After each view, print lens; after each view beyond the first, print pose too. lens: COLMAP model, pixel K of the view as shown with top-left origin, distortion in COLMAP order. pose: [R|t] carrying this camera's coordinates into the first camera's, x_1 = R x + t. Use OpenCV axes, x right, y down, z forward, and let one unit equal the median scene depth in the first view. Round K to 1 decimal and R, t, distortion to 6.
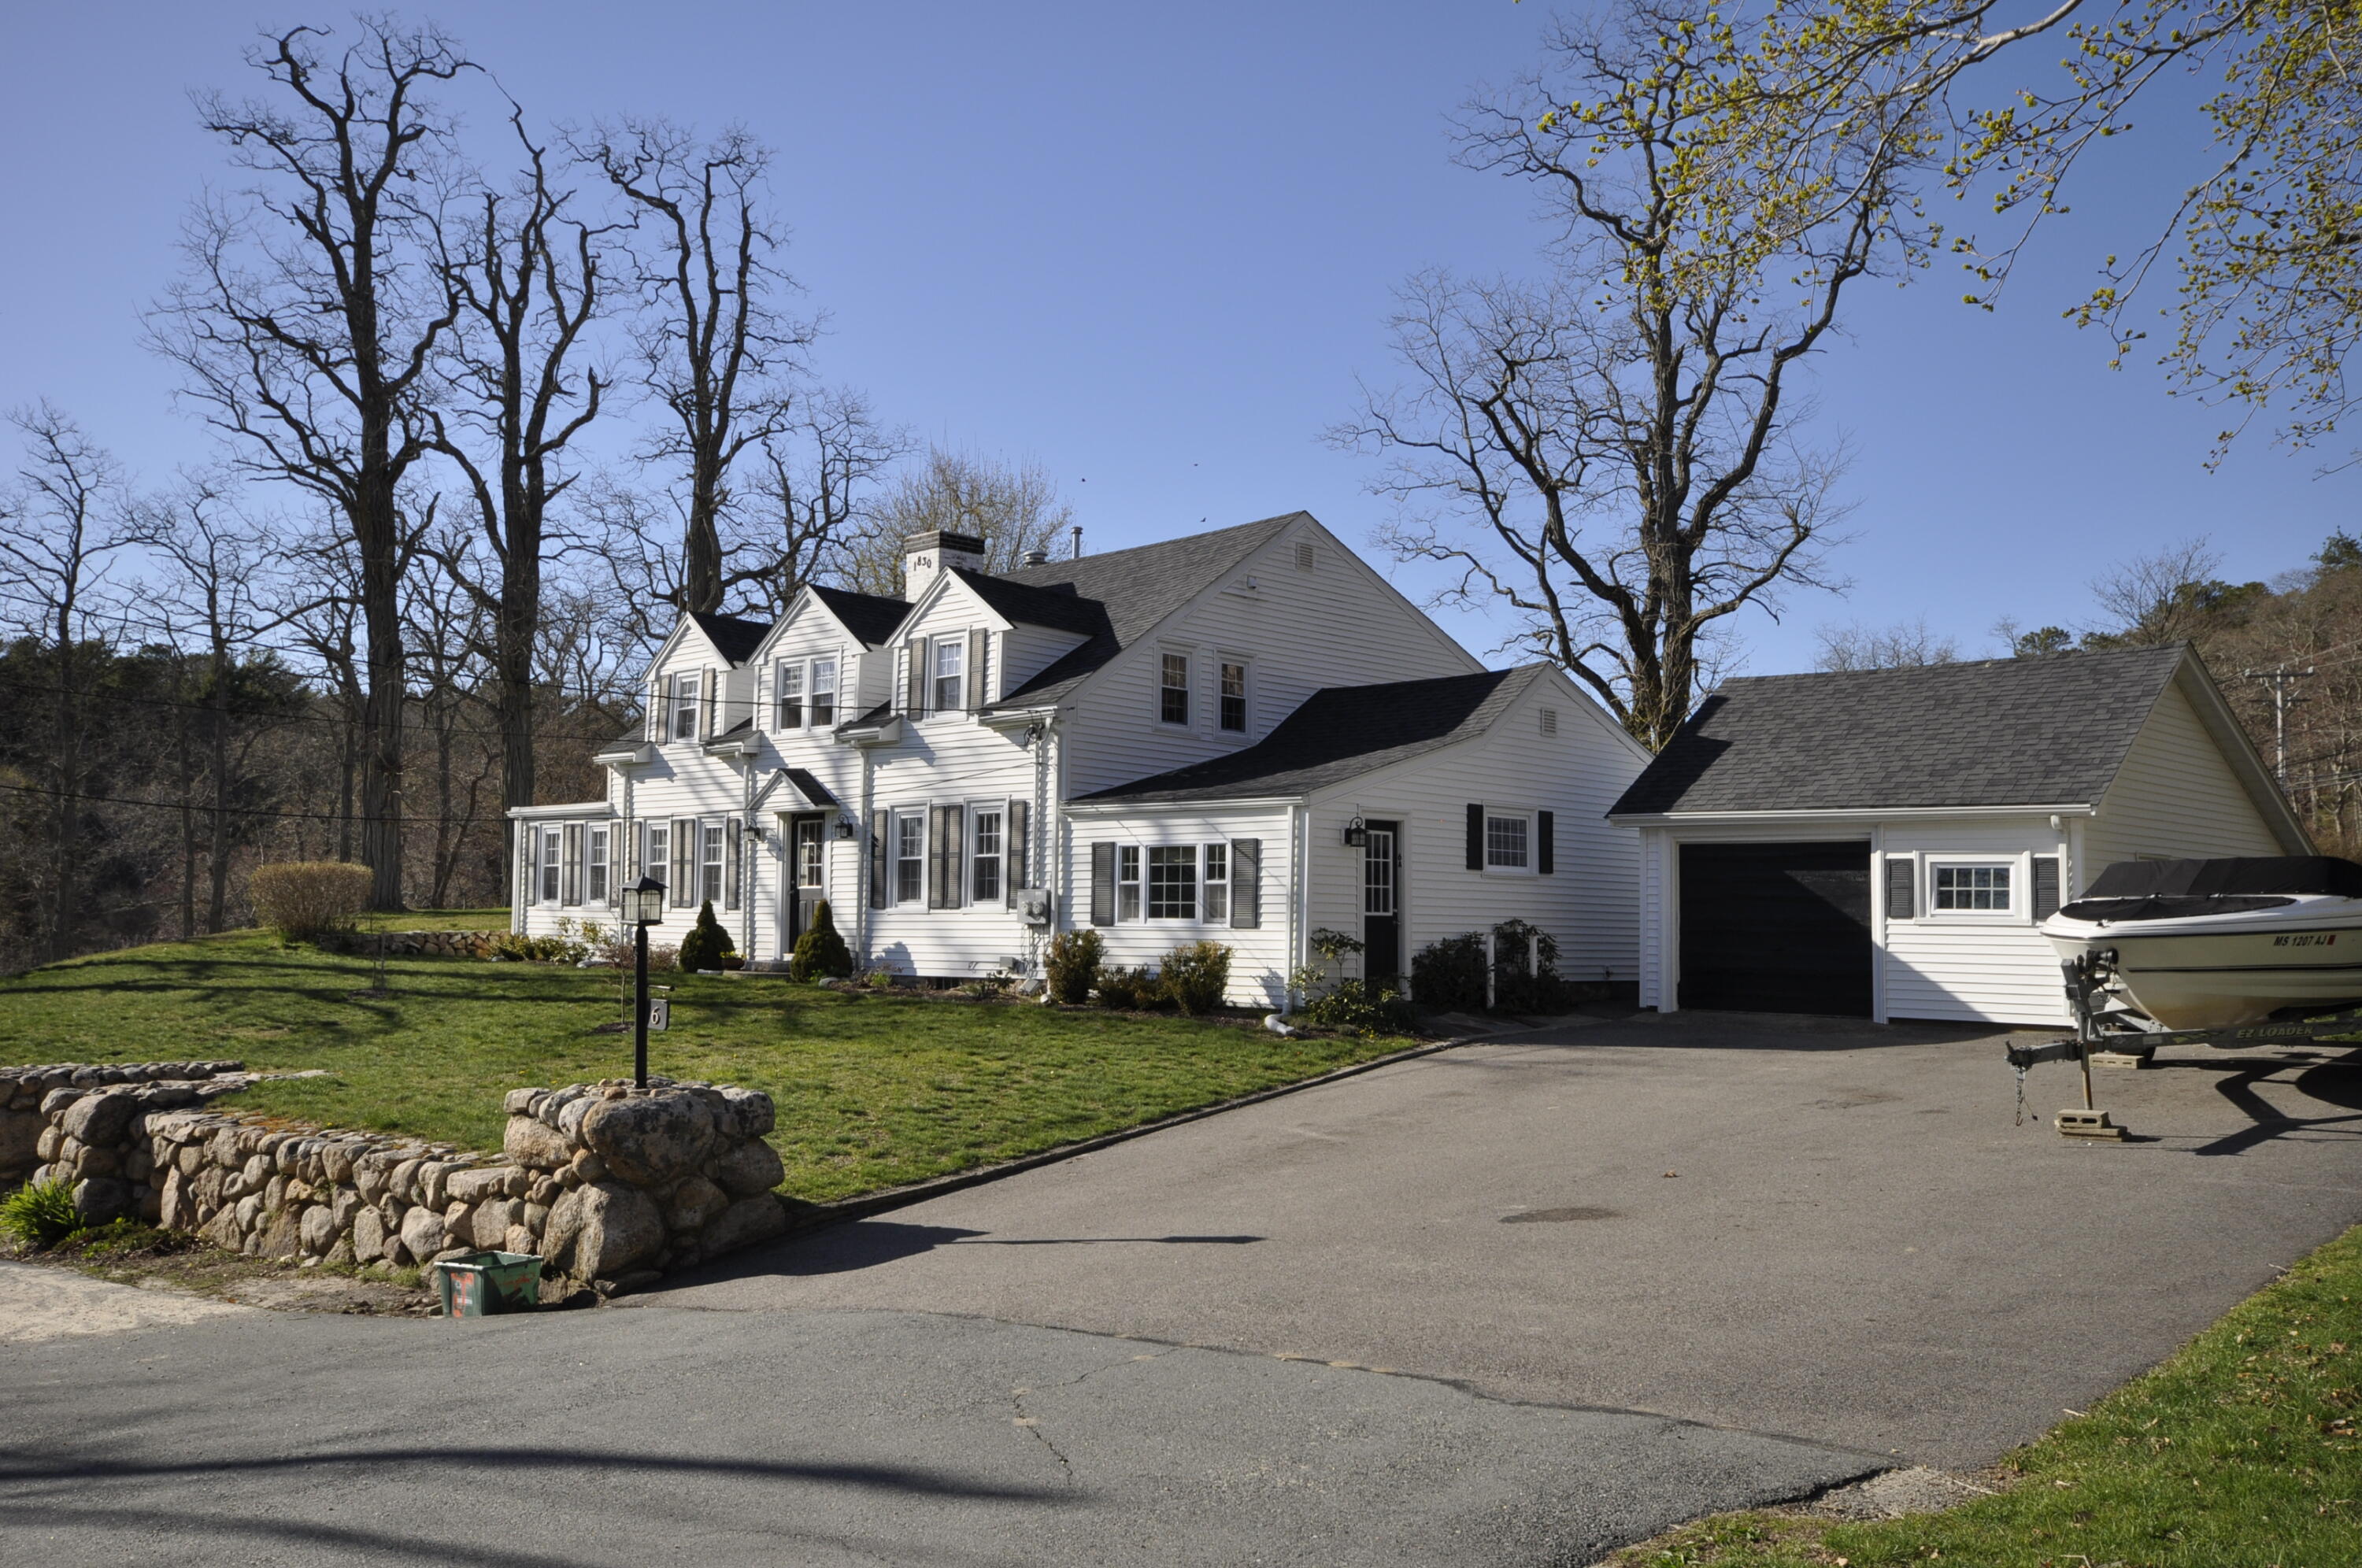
lens RADIAL K [[1930.9, 0, 1181.0], [0, 1930.9, 784.0], [0, 0, 1]] dist [-0.006098, 0.061038]
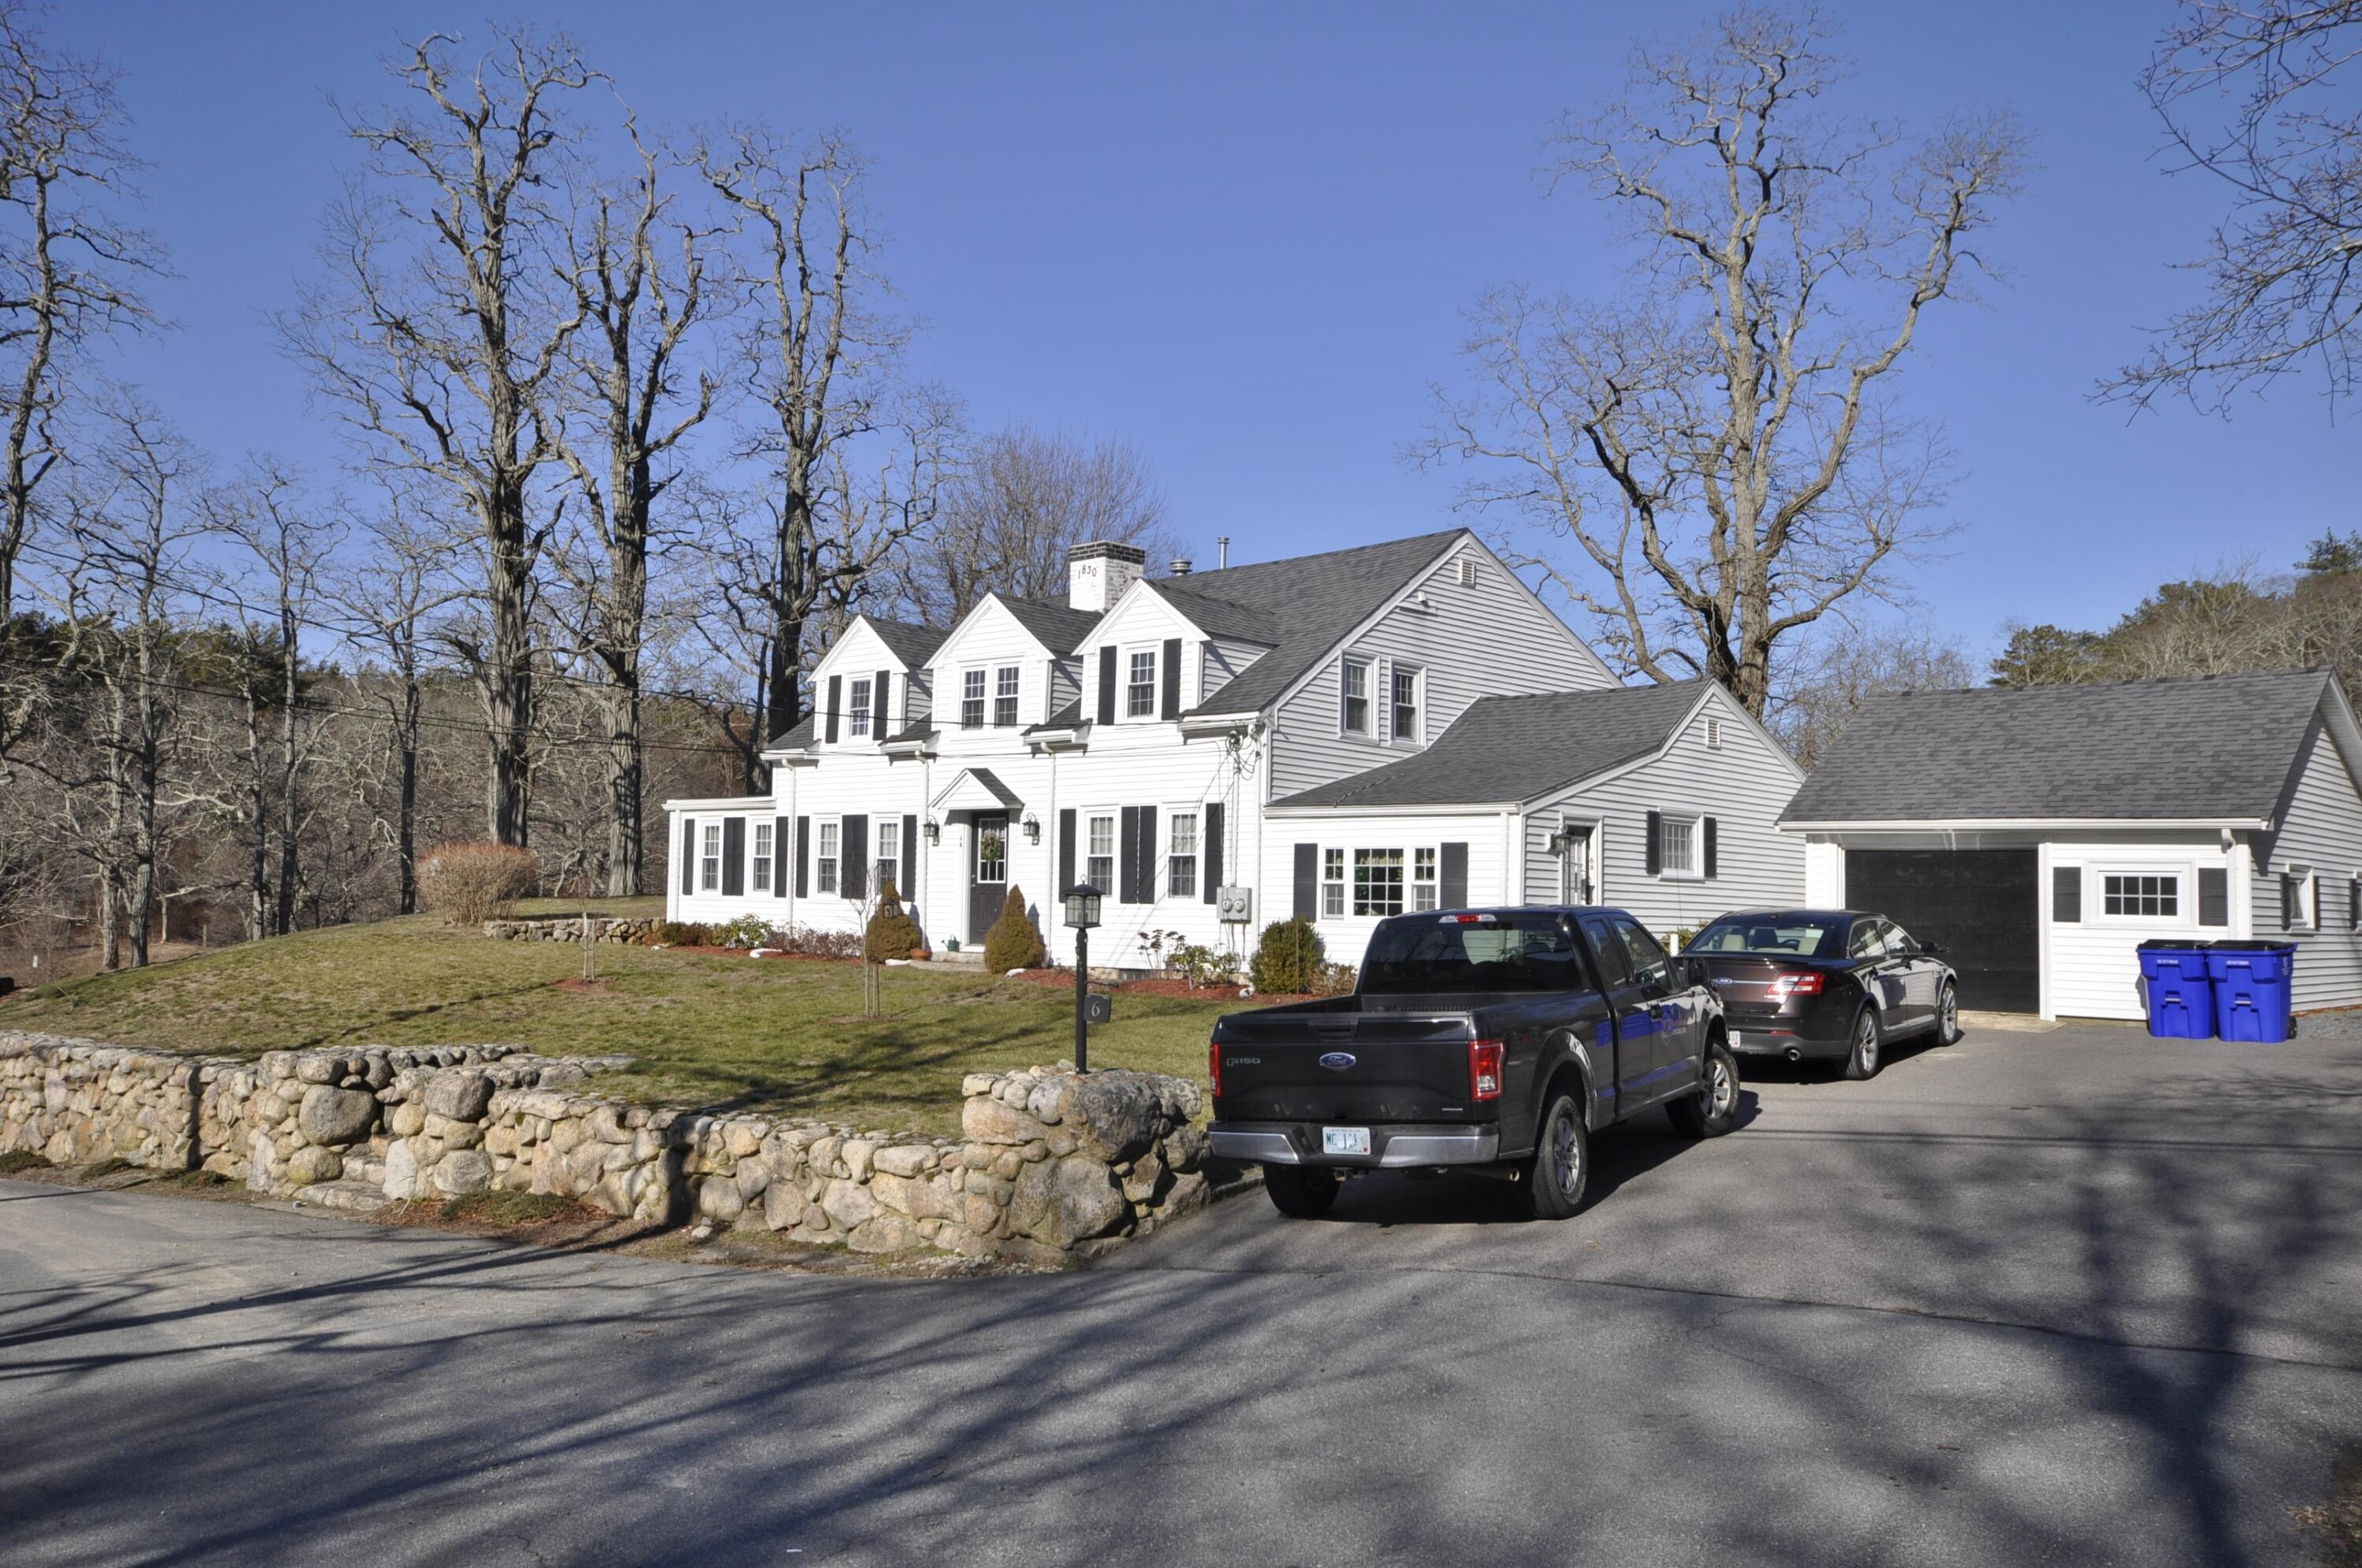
lens RADIAL K [[1923.9, 0, 1181.0], [0, 1923.9, 784.0], [0, 0, 1]] dist [-0.006790, 0.062204]
pose [[0.999783, 0.010033, 0.018258, -0.113375], [-0.010166, 0.999923, 0.007177, -0.008231], [-0.018185, -0.007361, 0.999808, -0.047701]]
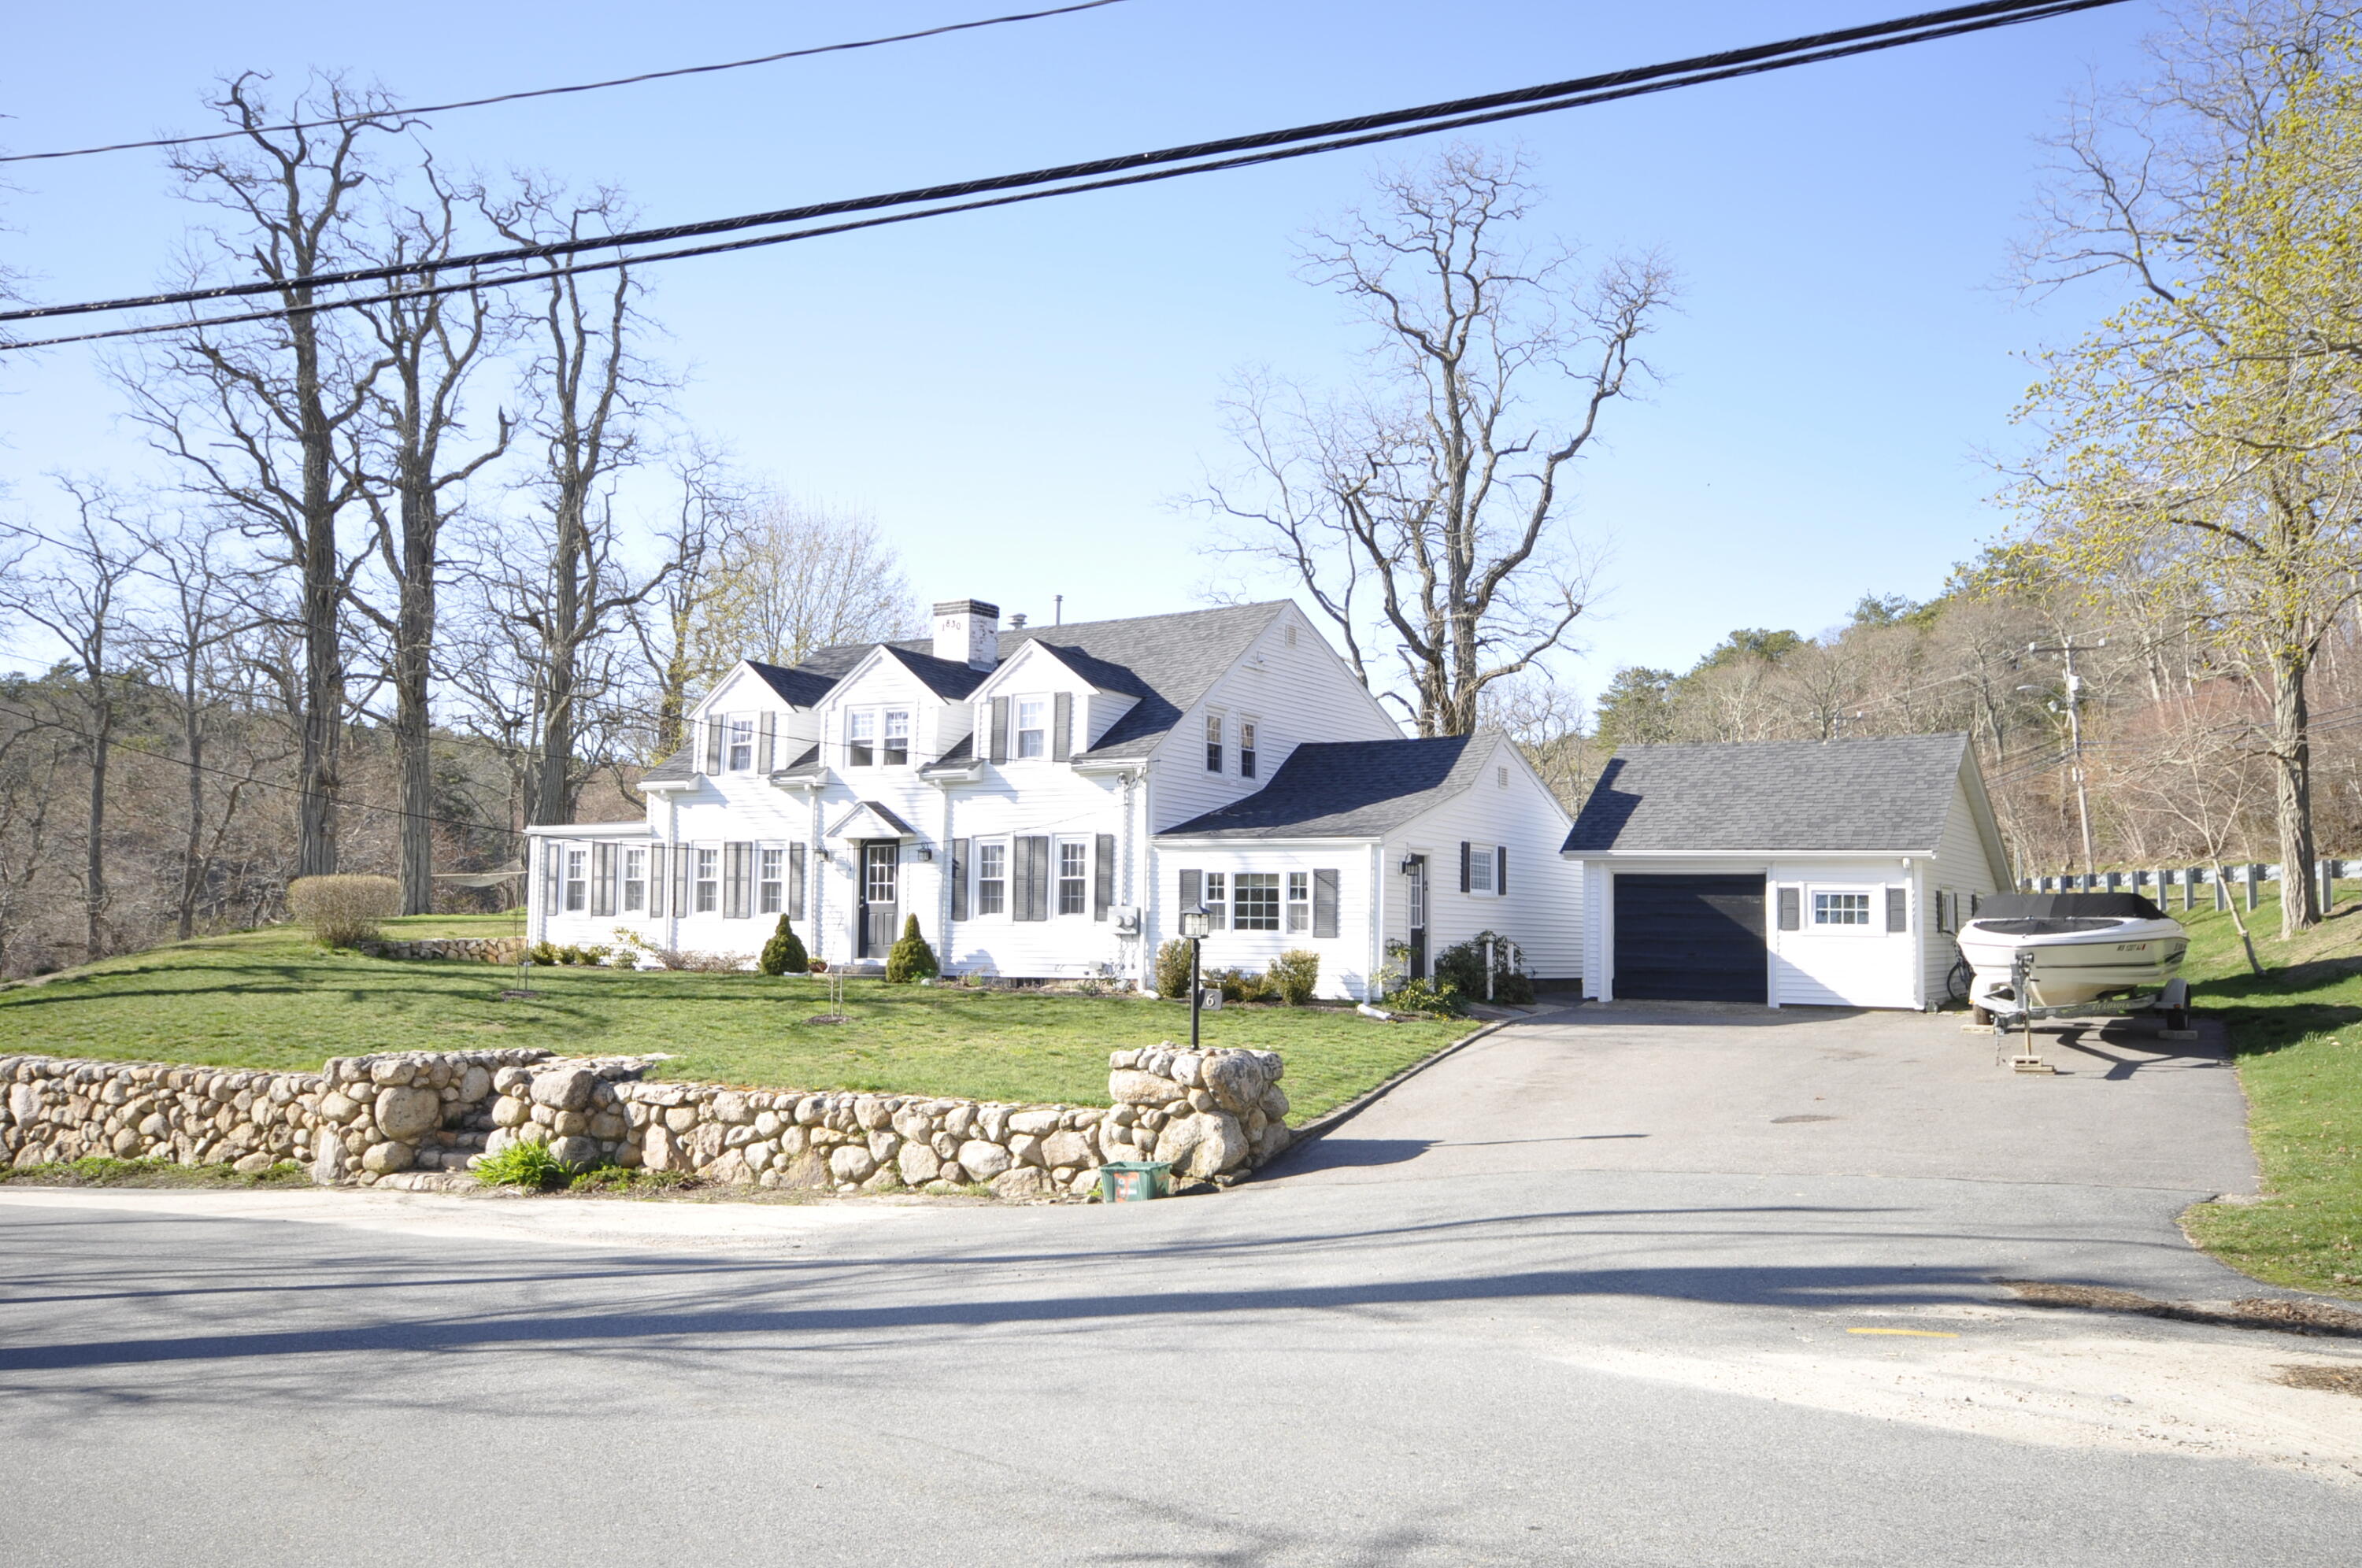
lens RADIAL K [[1930.9, 0, 1181.0], [0, 1930.9, 784.0], [0, 0, 1]] dist [-0.006098, 0.061038]
pose [[0.975344, 0.017908, 0.219960, -0.284703], [-0.017395, 0.999840, -0.004272, -0.017271], [-0.220002, 0.000341, 0.975499, -0.195261]]
